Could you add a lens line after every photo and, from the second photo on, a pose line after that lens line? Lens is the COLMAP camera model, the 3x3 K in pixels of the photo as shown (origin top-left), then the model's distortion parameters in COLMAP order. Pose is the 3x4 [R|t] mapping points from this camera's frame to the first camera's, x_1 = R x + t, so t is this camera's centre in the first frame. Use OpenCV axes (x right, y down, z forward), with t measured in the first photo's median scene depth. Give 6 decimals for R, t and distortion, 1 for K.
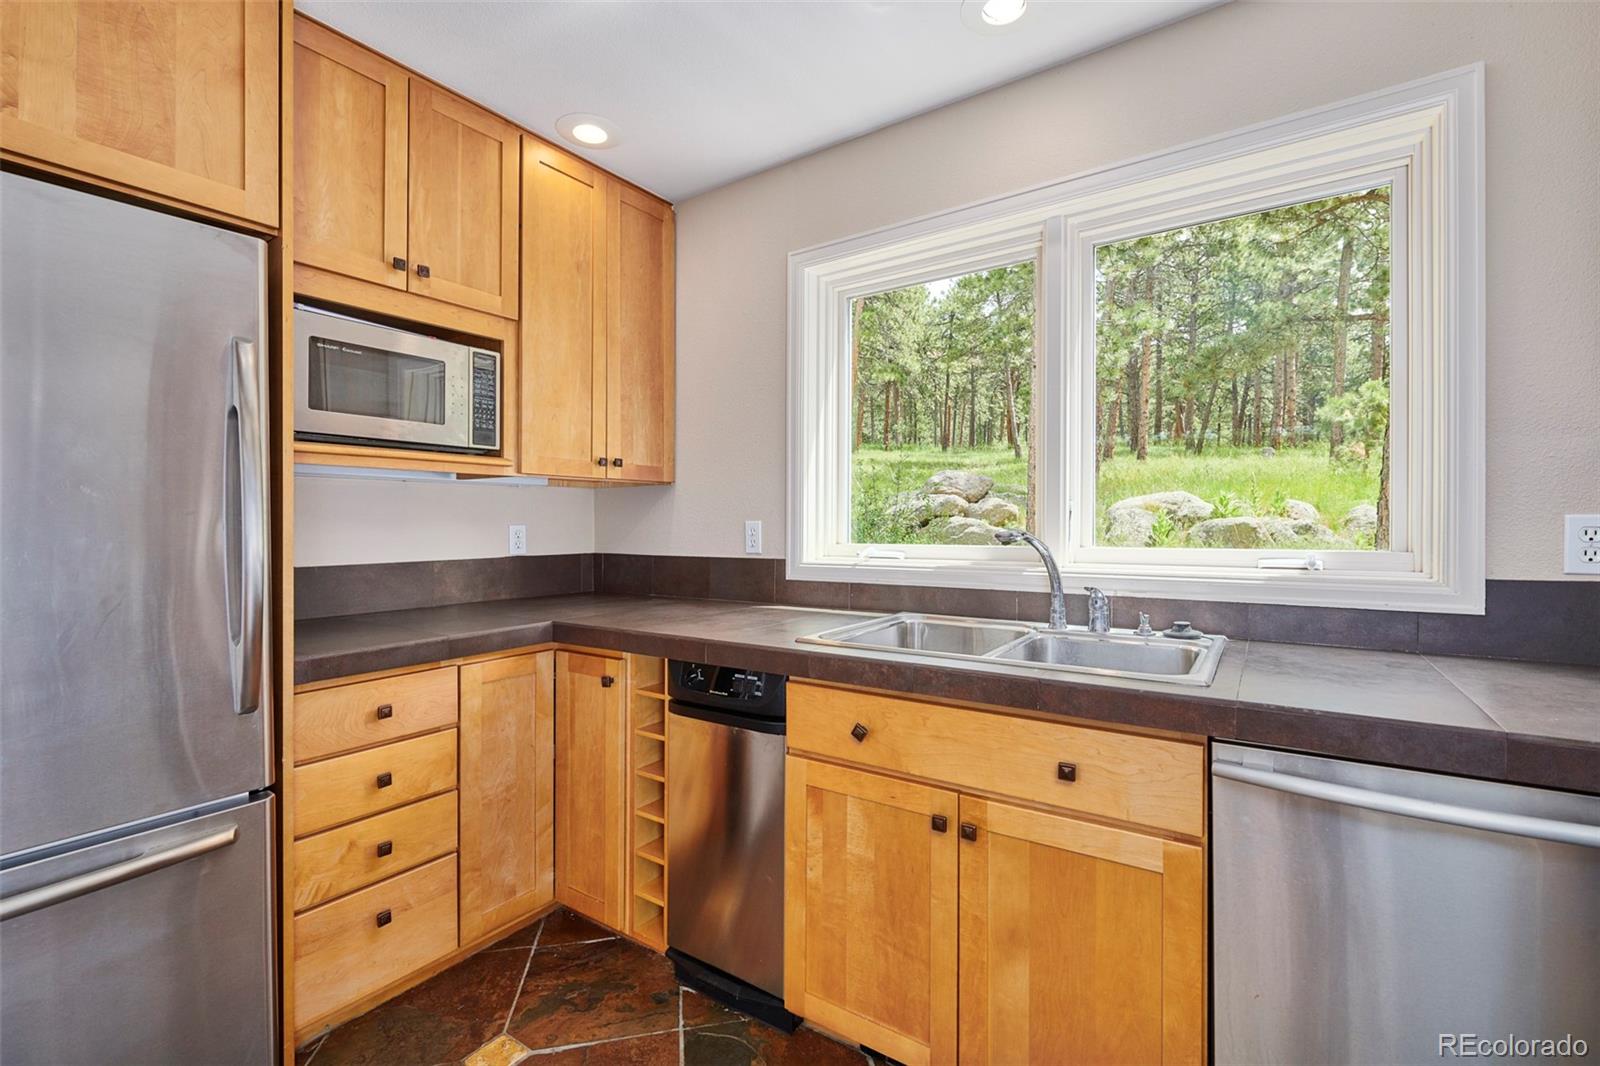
lens RADIAL K [[688.0, 0, 817.3], [0, 688.0, 528.5], [0, 0, 1]] dist [-0.006577, 0.000032]
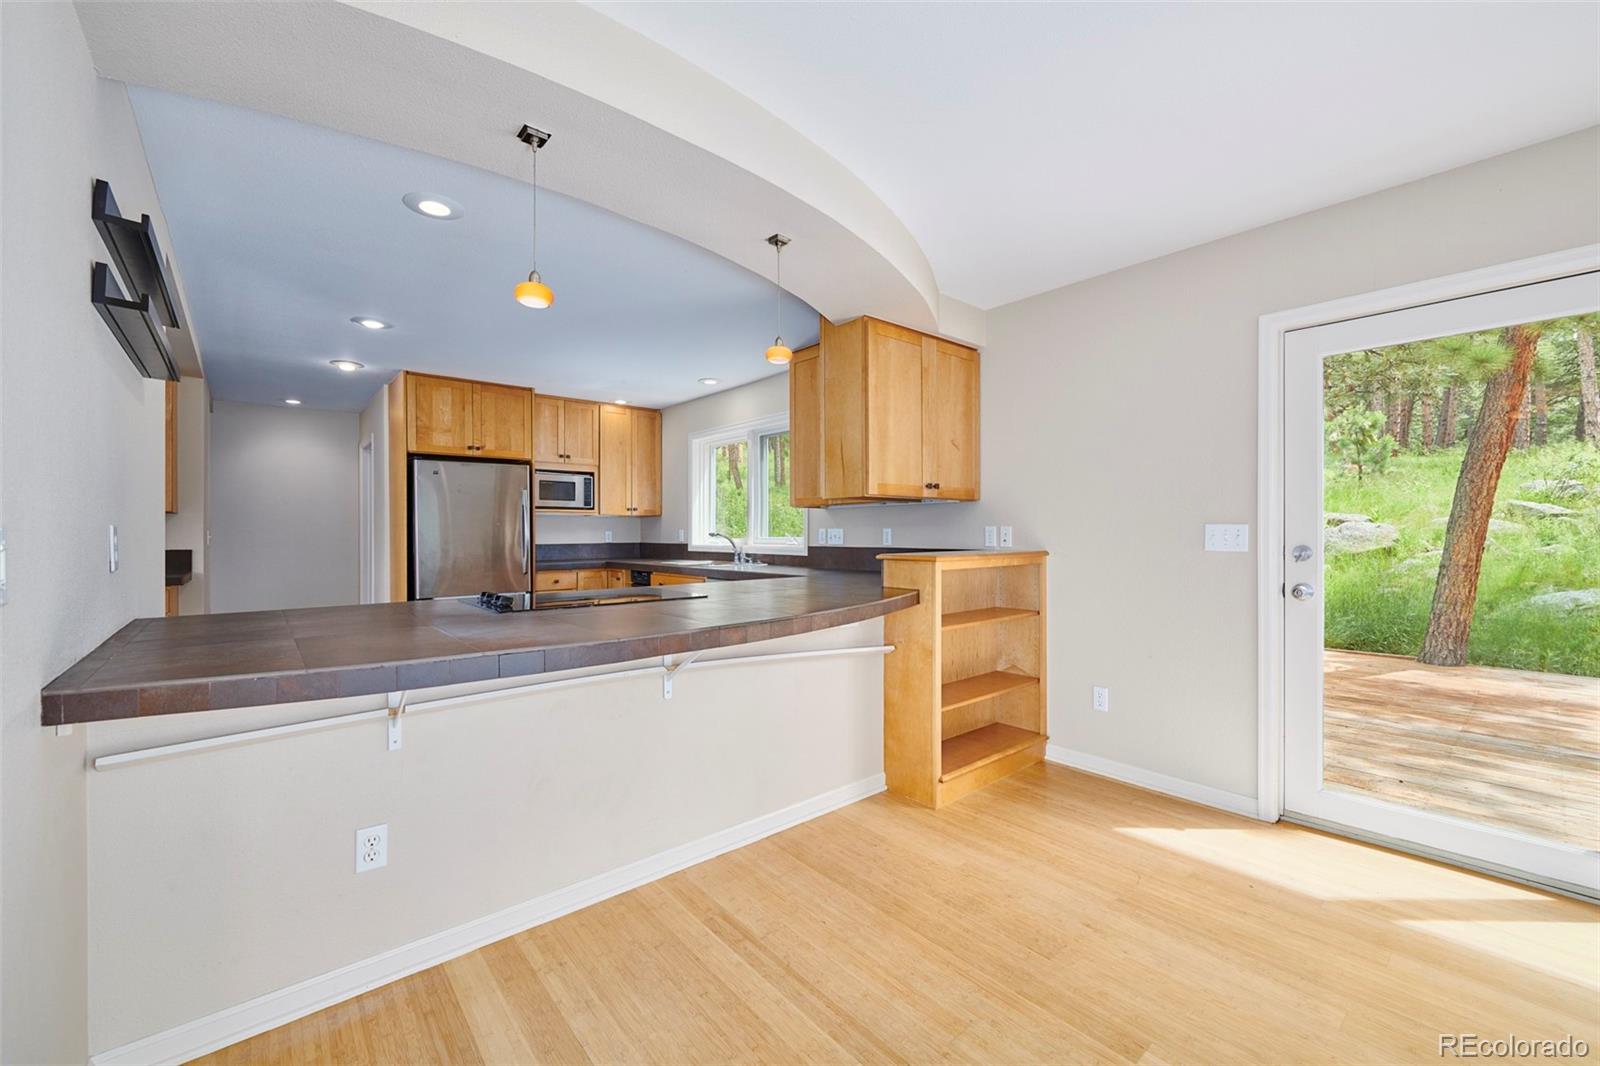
lens RADIAL K [[637.7, 0, 813.7], [0, 637.7, 535.7], [0, 0, 1]] dist [-0.000427, 0.000030]
pose [[0.967750, 0.001983, -0.251904, 1.253200], [-0.000650, 0.999985, 0.005375, -0.001947], [0.251911, -0.005038, 0.967737, -1.574380]]
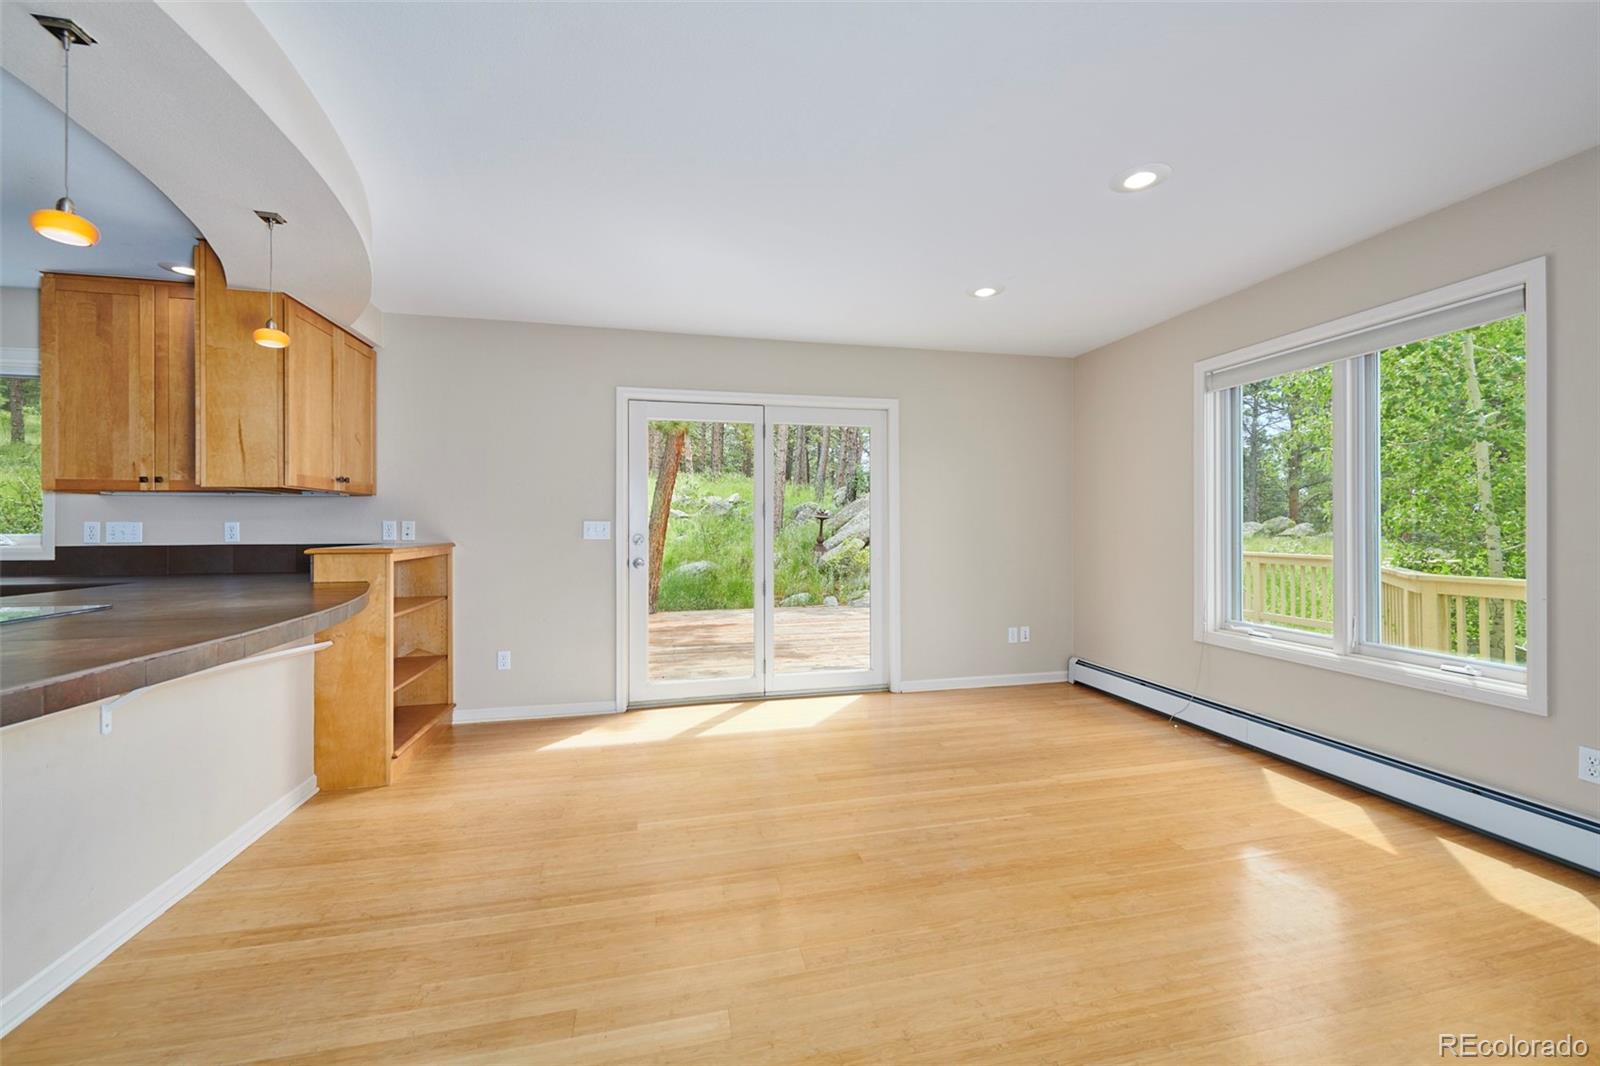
lens RADIAL K [[650.7, 0, 800.0], [0, 650.7, 533.0], [0, 0, 1]] dist [0.002244, 0.000350]
pose [[0.677945, -0.005314, 0.735093, 0.713081], [0.000335, 0.999976, 0.006919, 0.003547], [-0.735113, -0.004444, 0.677931, -1.887072]]
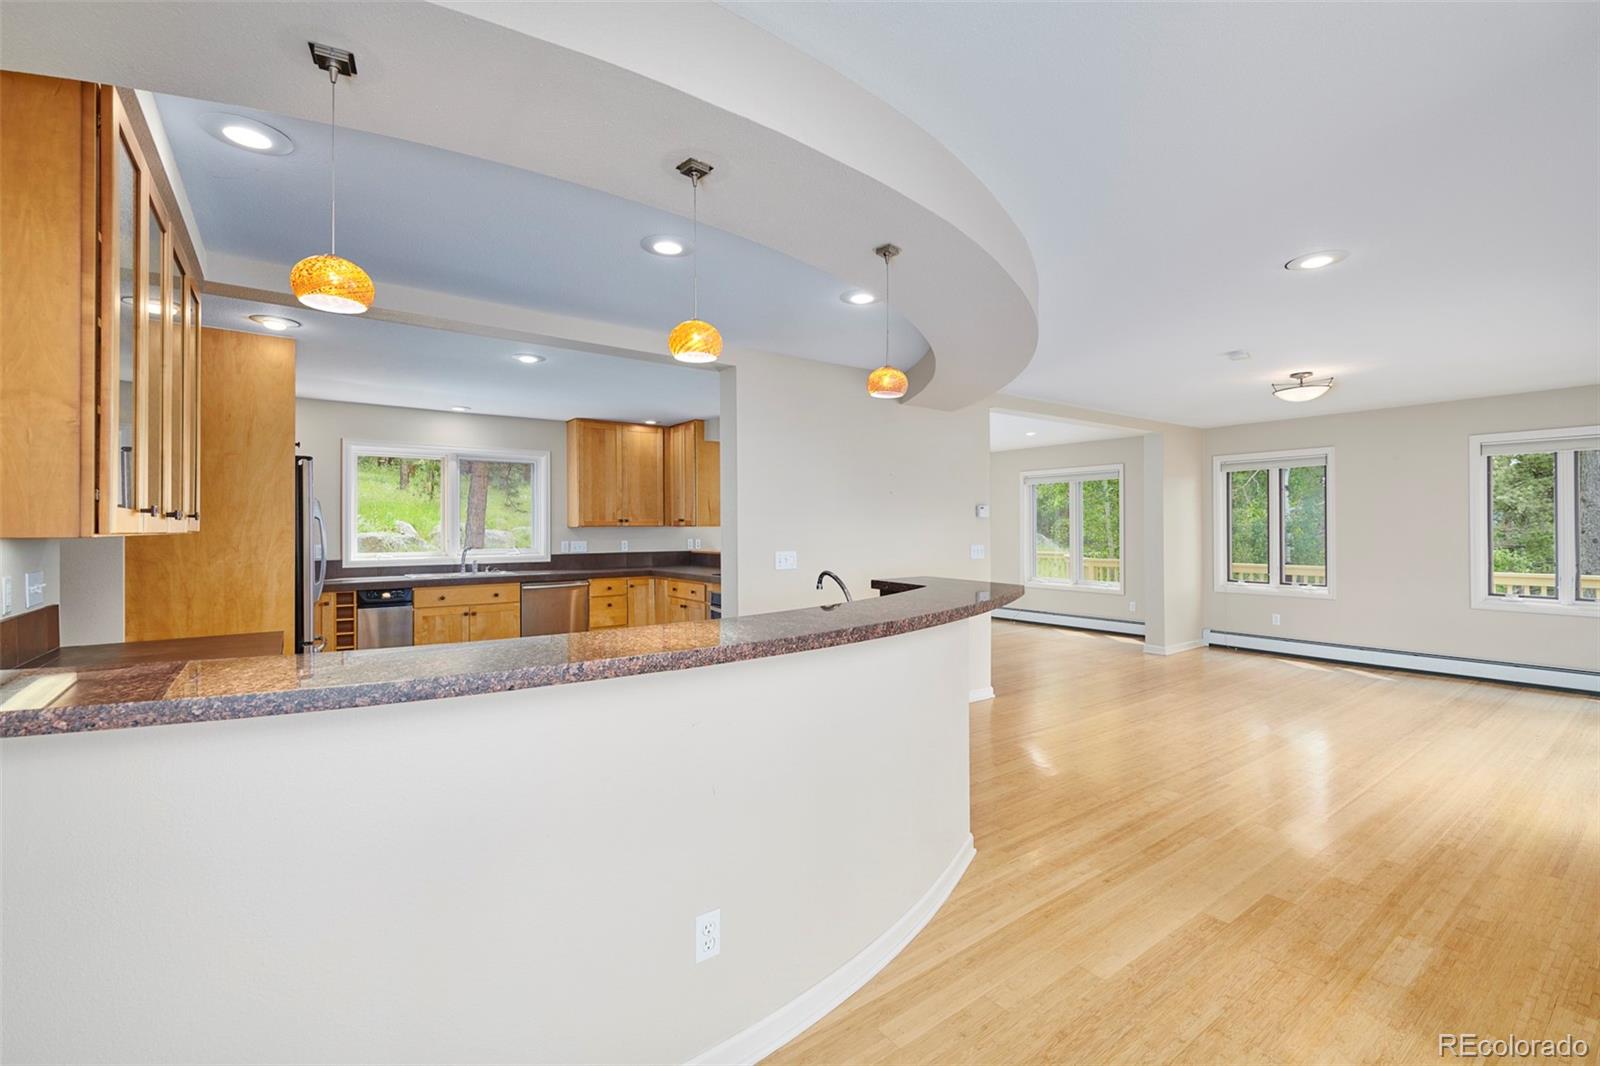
lens RADIAL K [[689.6, 0, 810.1], [0, 689.6, 547.4], [0, 0, 1]] dist [0.013698, -0.000009]
pose [[0.327797, -0.021076, 0.944513, -2.135936], [0.004922, 0.999776, 0.020601, -0.050490], [-0.944735, -0.002104, 0.327827, -1.652406]]
